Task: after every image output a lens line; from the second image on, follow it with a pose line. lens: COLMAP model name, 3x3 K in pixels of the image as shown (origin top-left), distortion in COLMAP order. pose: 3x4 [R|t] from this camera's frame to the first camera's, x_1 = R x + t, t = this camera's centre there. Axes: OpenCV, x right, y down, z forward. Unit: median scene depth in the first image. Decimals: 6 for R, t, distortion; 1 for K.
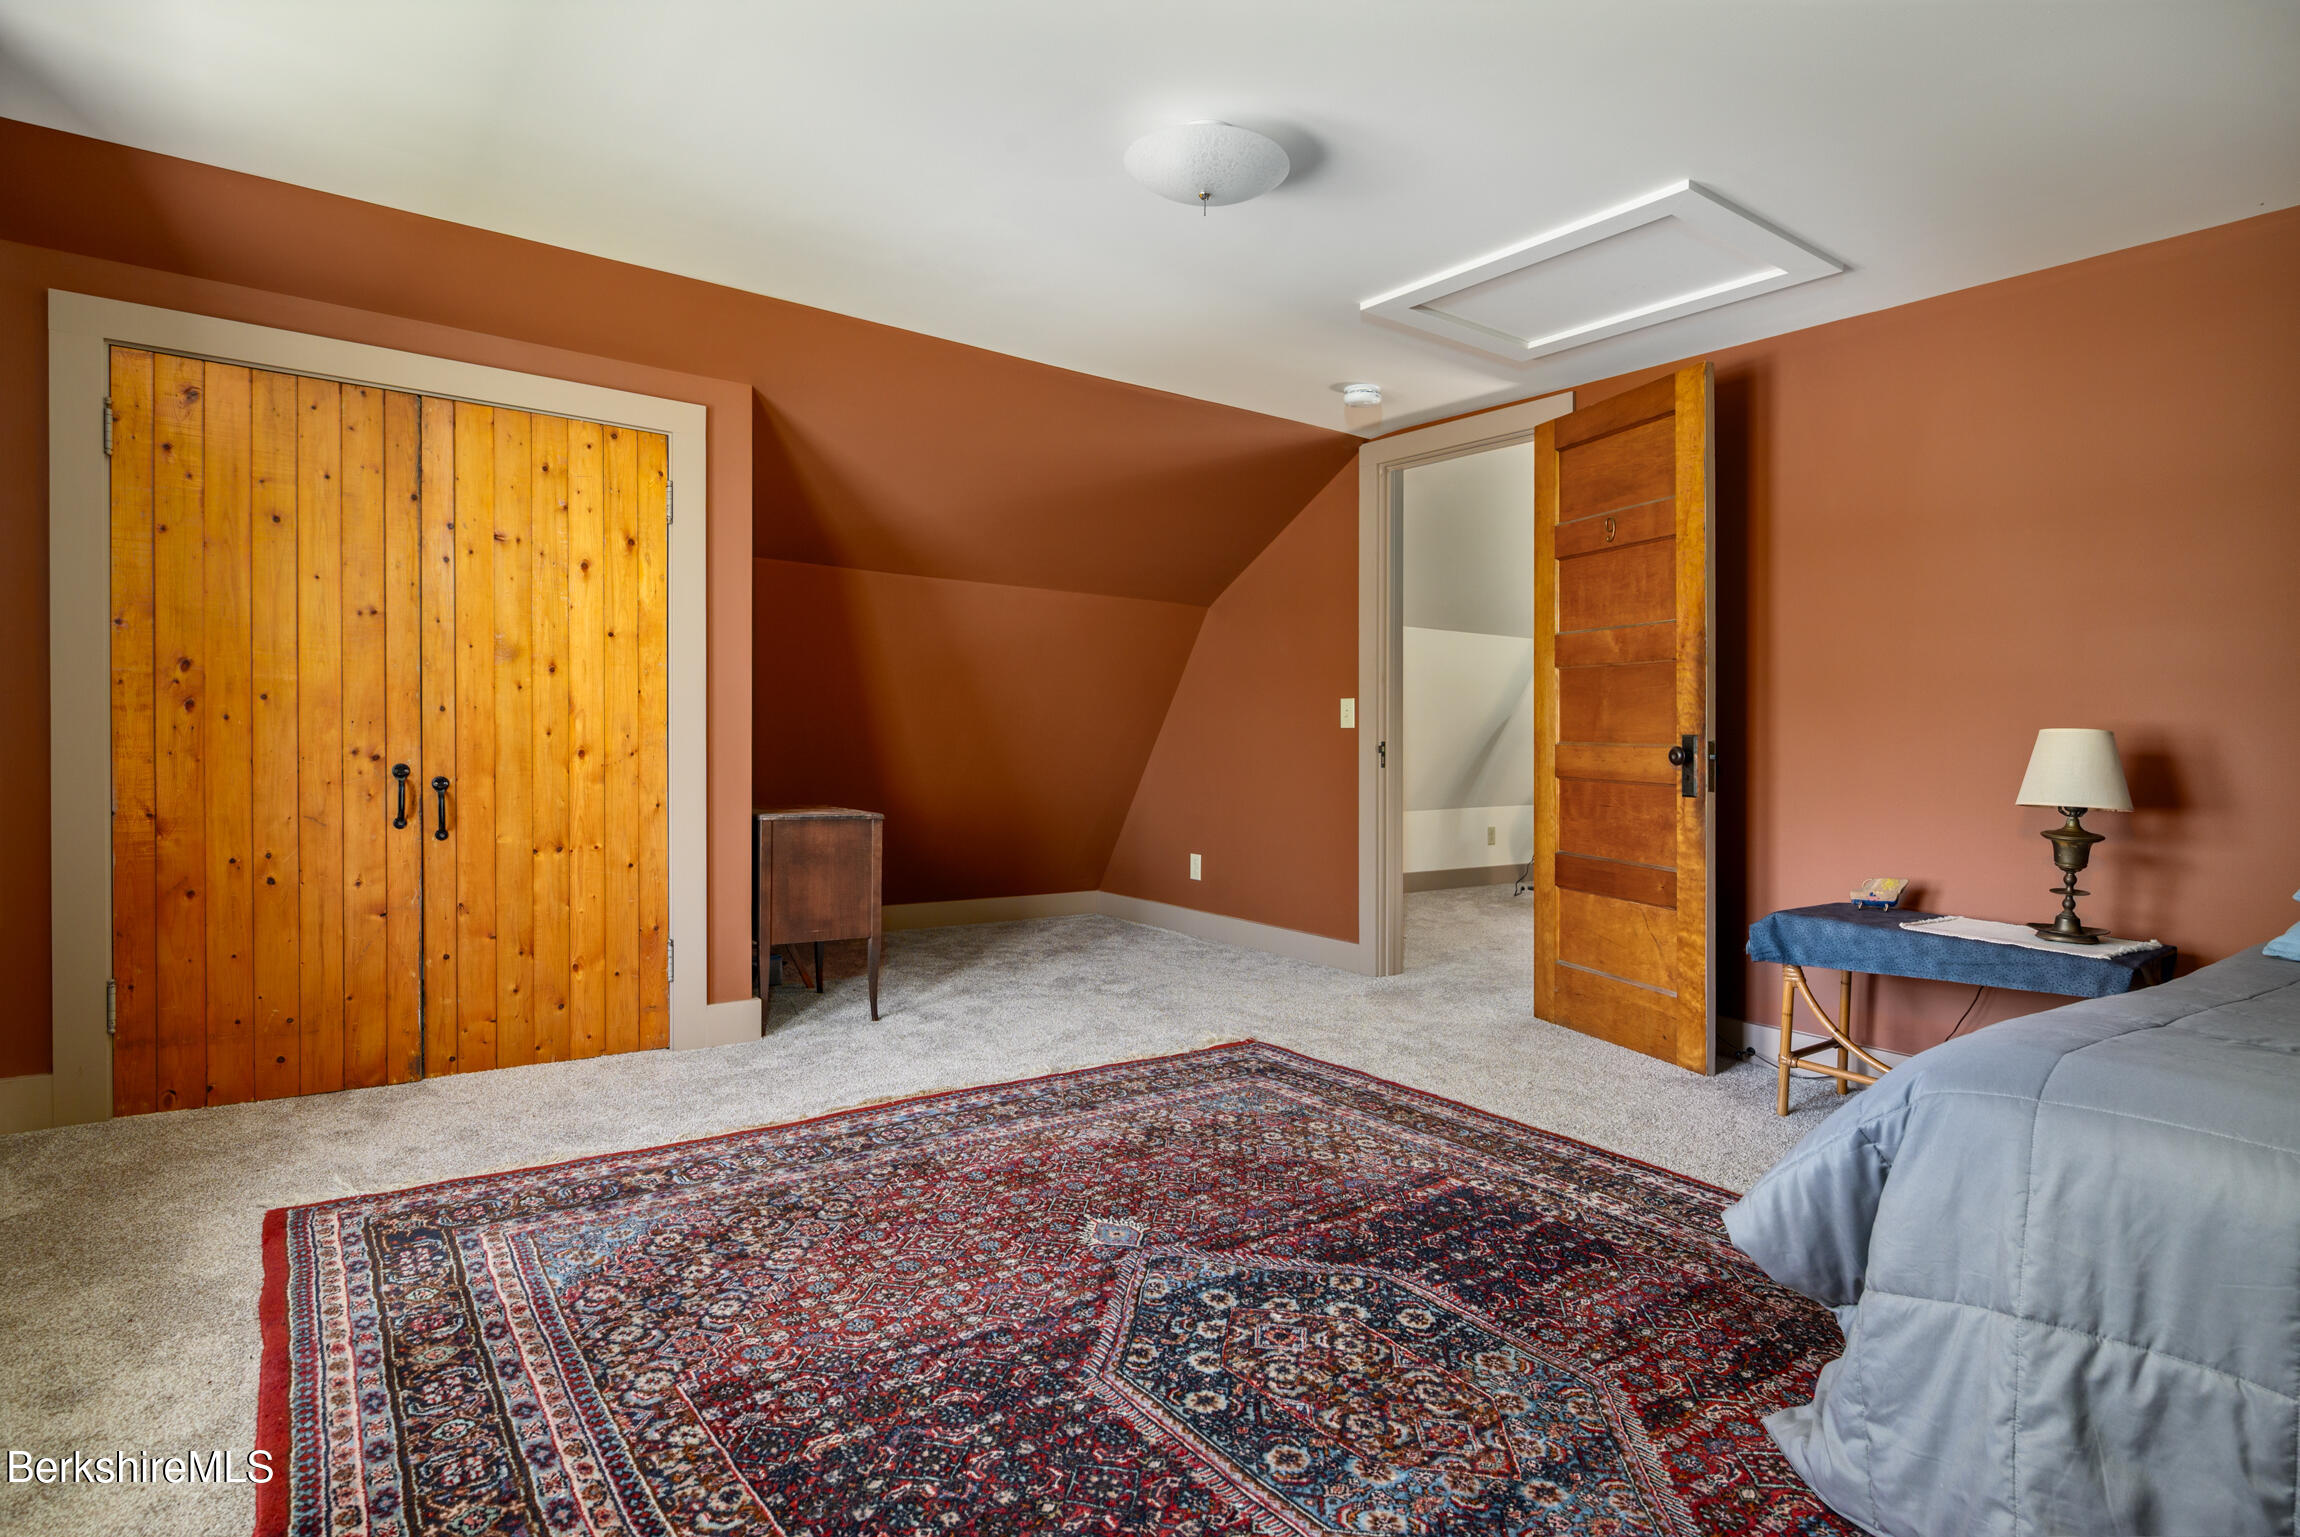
lens RADIAL K [[1189.2, 0, 1144.3], [0, 1189.2, 756.3], [0, 0, 1]] dist [0.002187, 0.000078]
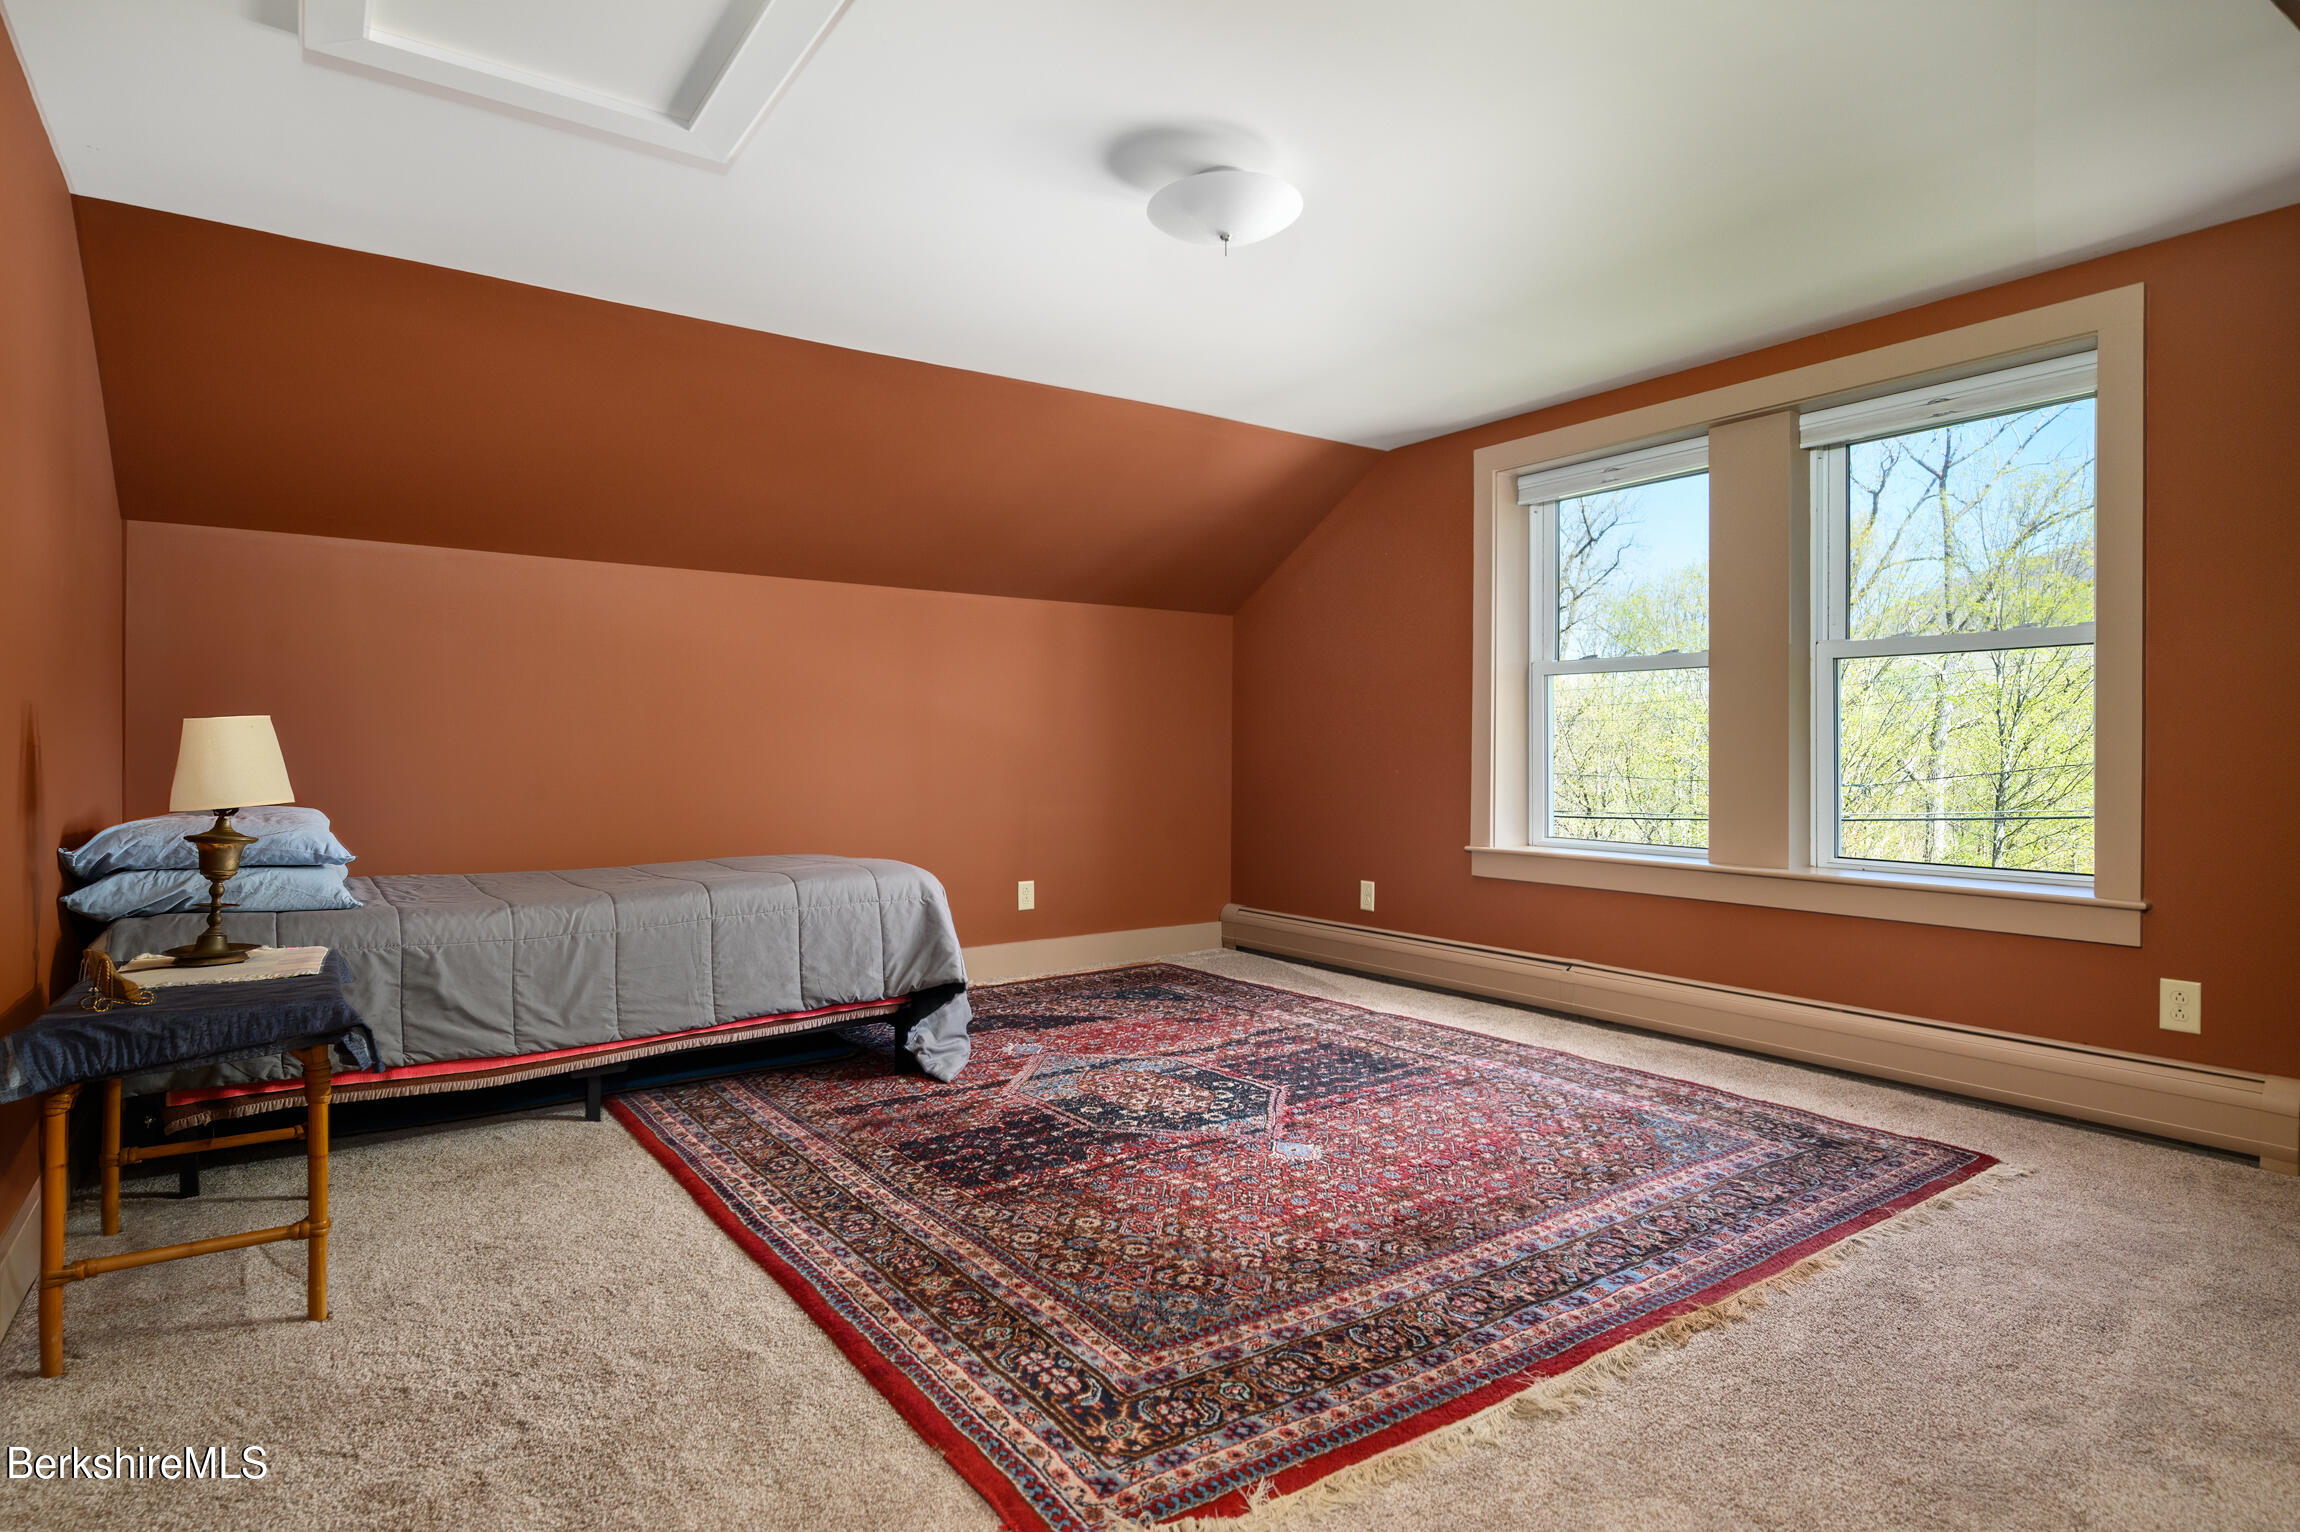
lens RADIAL K [[1189.2, 0, 1155.4], [0, 1189.2, 760.5], [0, 0, 1]] dist [0.002187, 0.000078]
pose [[-0.999719, -0.022013, 0.008746, 0.125906], [-0.021831, 0.999554, 0.020375, -0.029811], [-0.009190, 0.020178, -0.999754, 2.348986]]
